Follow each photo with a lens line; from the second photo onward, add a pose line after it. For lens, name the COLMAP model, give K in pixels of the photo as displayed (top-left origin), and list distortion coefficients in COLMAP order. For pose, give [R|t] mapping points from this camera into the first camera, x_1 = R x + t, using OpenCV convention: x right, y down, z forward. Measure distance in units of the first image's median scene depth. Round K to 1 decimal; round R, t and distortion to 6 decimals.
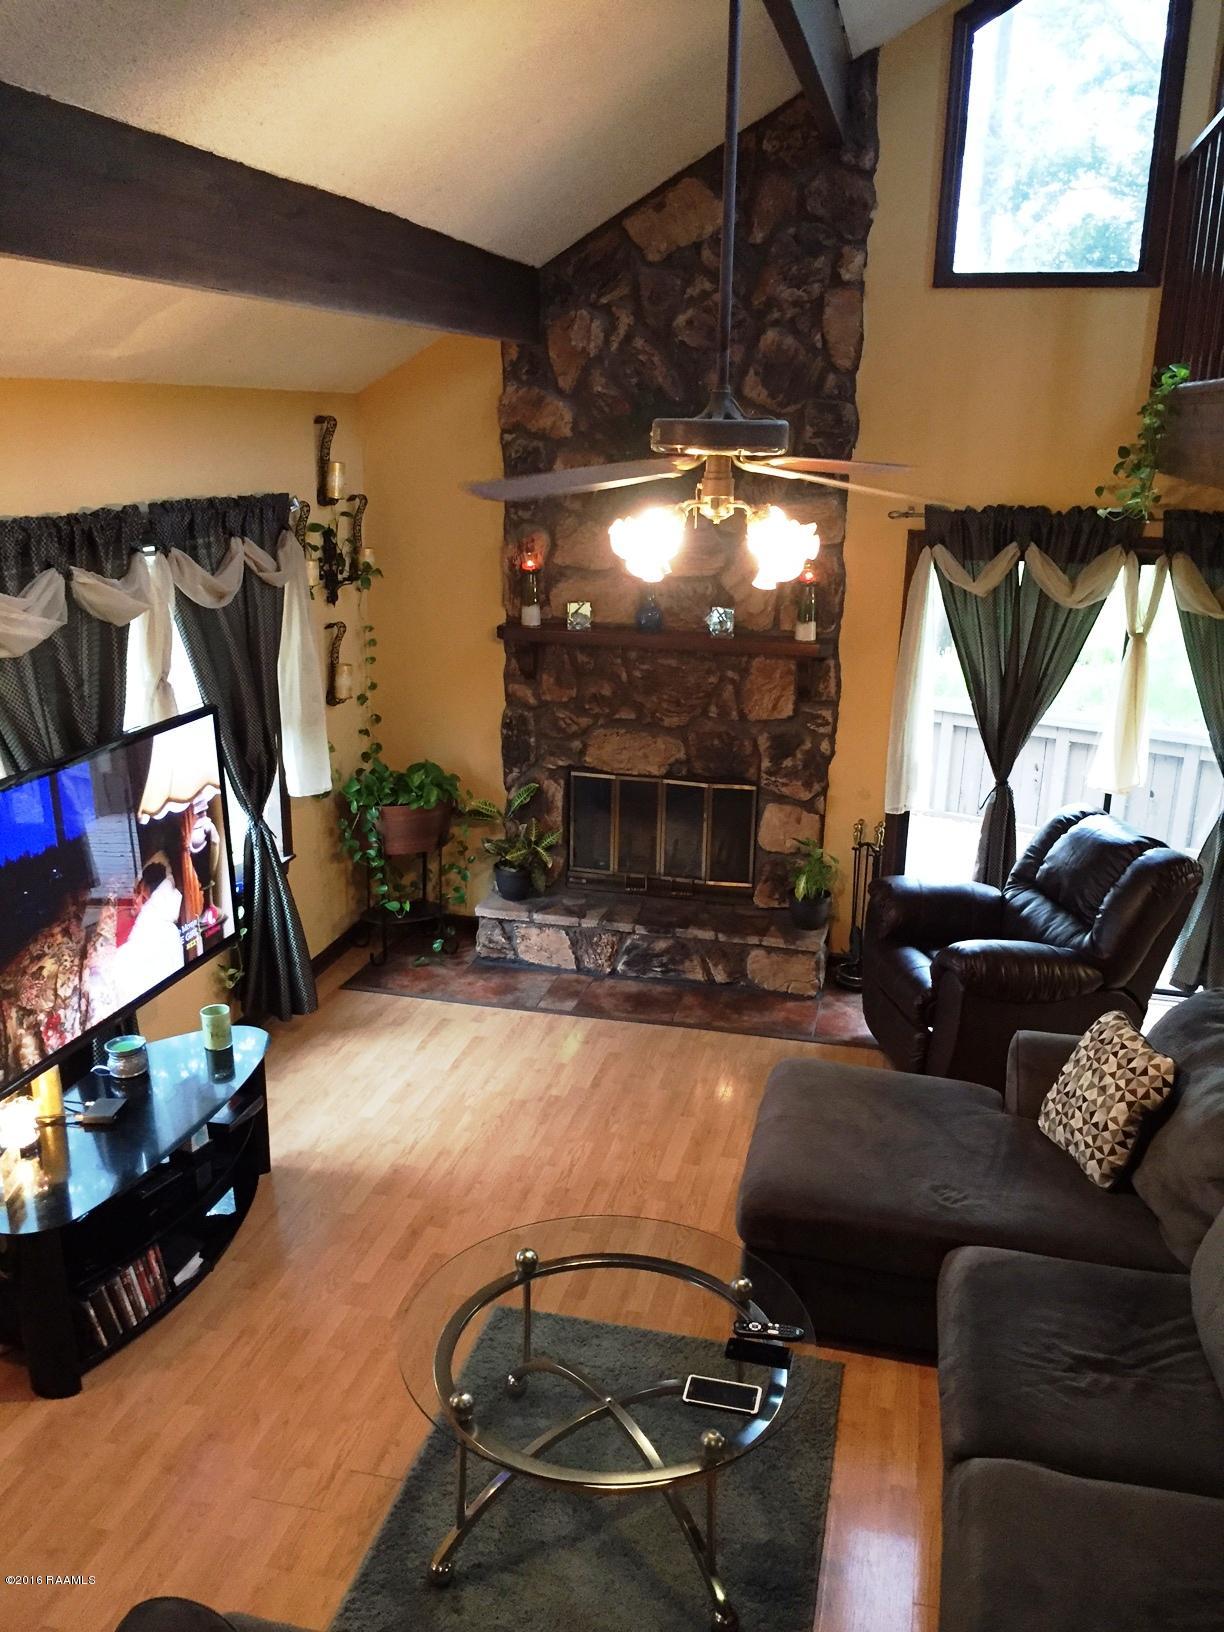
lens RADIAL K [[1395.7, 0, 612.0], [0, 1395.7, 816.0], [0, 0, 1]] dist [0.034525, -0.005682]
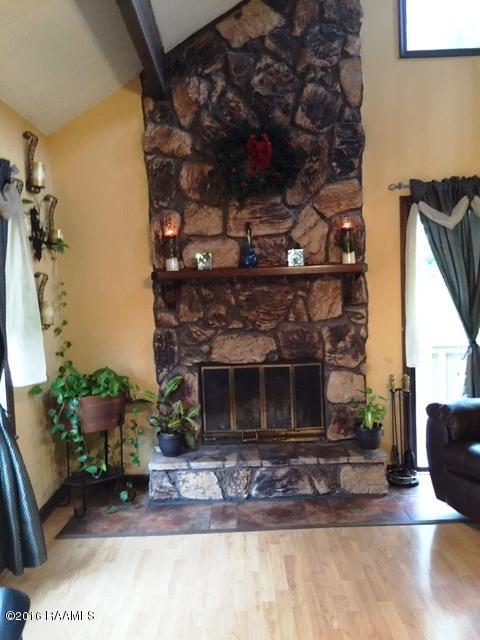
lens RADIAL K [[547.3, 0, 240.0], [0, 547.3, 320.0], [0, 0, 1]] dist [0.034525, -0.005682]
pose [[0.971498, -0.070281, 0.226389, -0.127713], [0.119057, 0.970508, -0.209617, 0.052649], [-0.204981, 0.230596, 0.951214, 0.420616]]
